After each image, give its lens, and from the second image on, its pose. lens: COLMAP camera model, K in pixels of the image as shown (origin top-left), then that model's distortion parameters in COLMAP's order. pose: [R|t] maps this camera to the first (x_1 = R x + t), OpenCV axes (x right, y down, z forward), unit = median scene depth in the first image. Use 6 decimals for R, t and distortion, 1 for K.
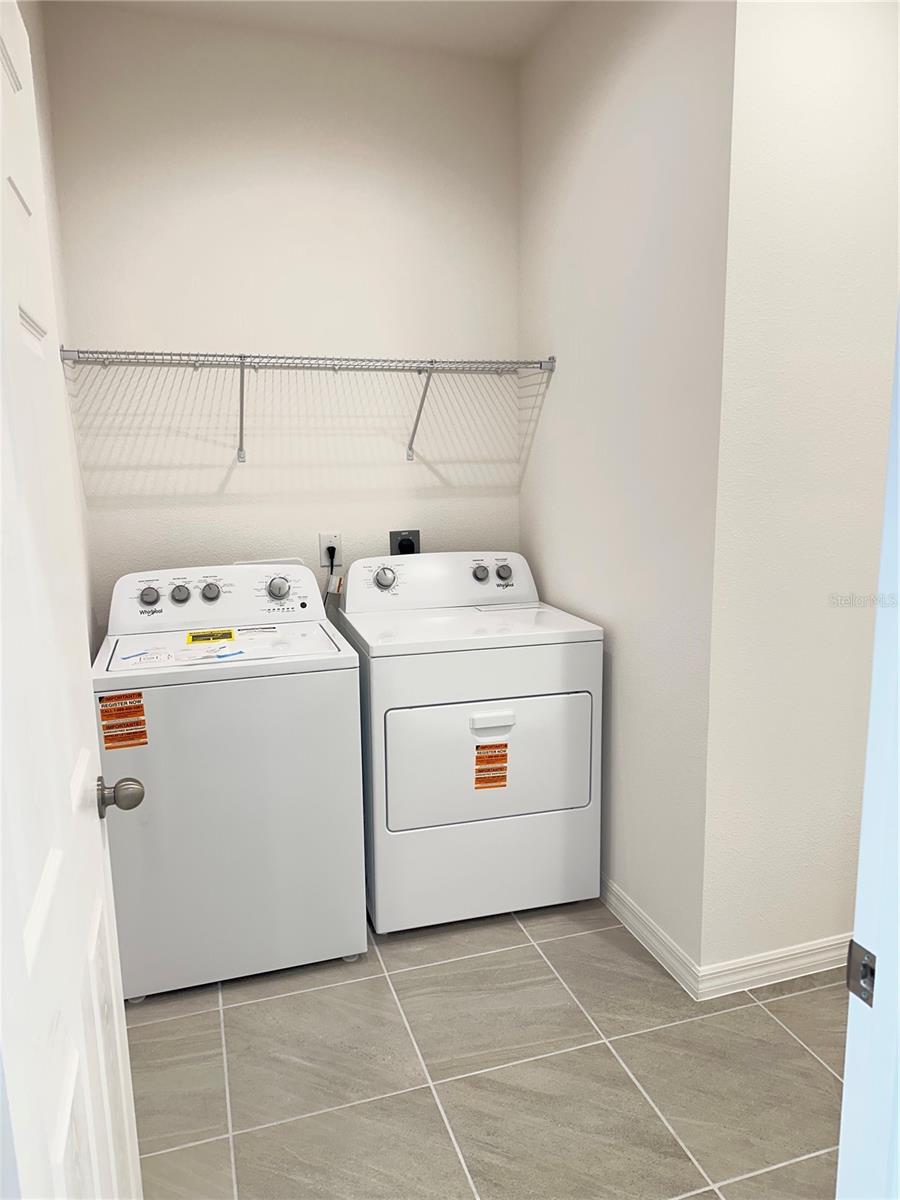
lens RADIAL K [[831.3, 0, 450.0], [0, 831.3, 600.0], [0, 0, 1]] dist [0.108120, -0.128736]
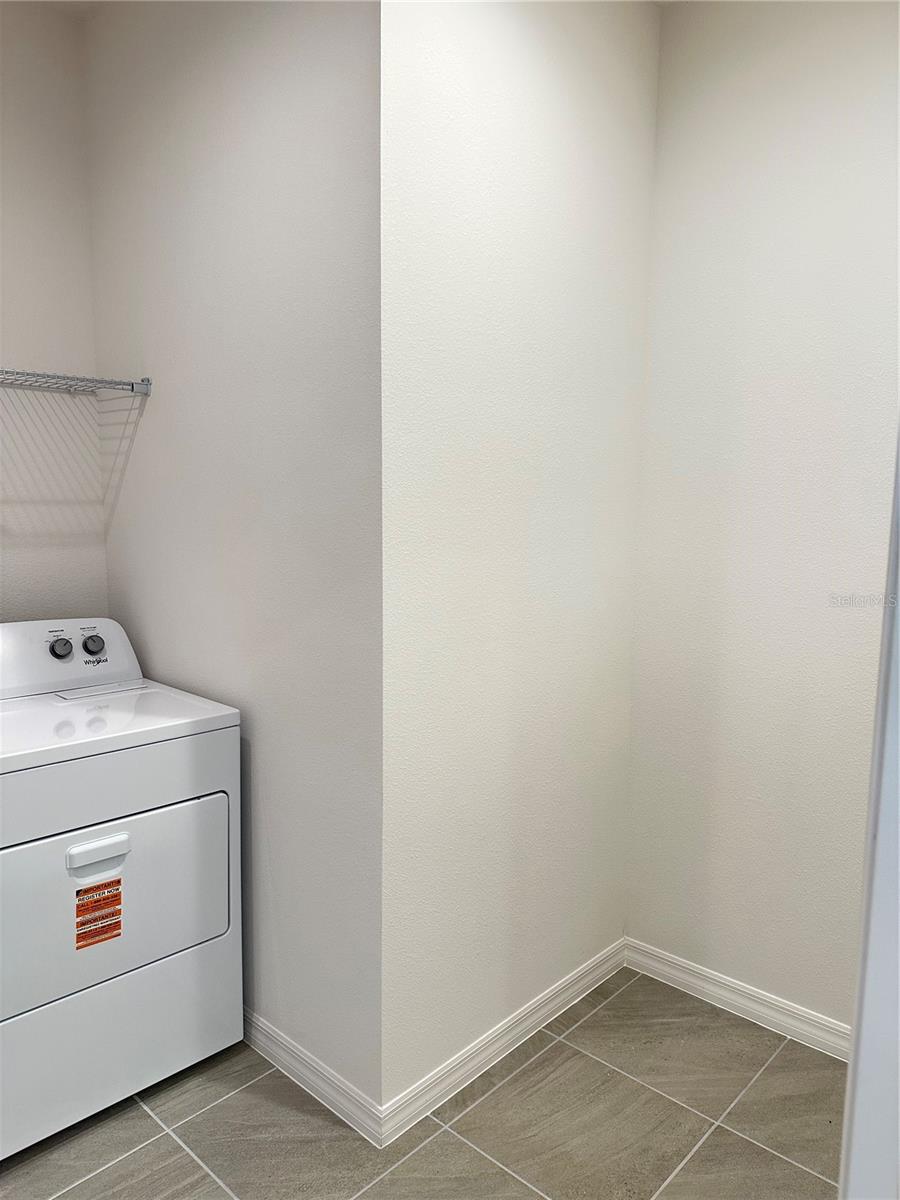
lens RADIAL K [[846.8, 0, 450.0], [0, 846.8, 600.0], [0, 0, 1]] dist [0.023094, -0.031493]
pose [[0.872516, -0.037367, 0.487155, -0.035185], [0.059987, 0.997720, -0.030910, -0.036147], [-0.484889, 0.056192, 0.872768, 0.169290]]
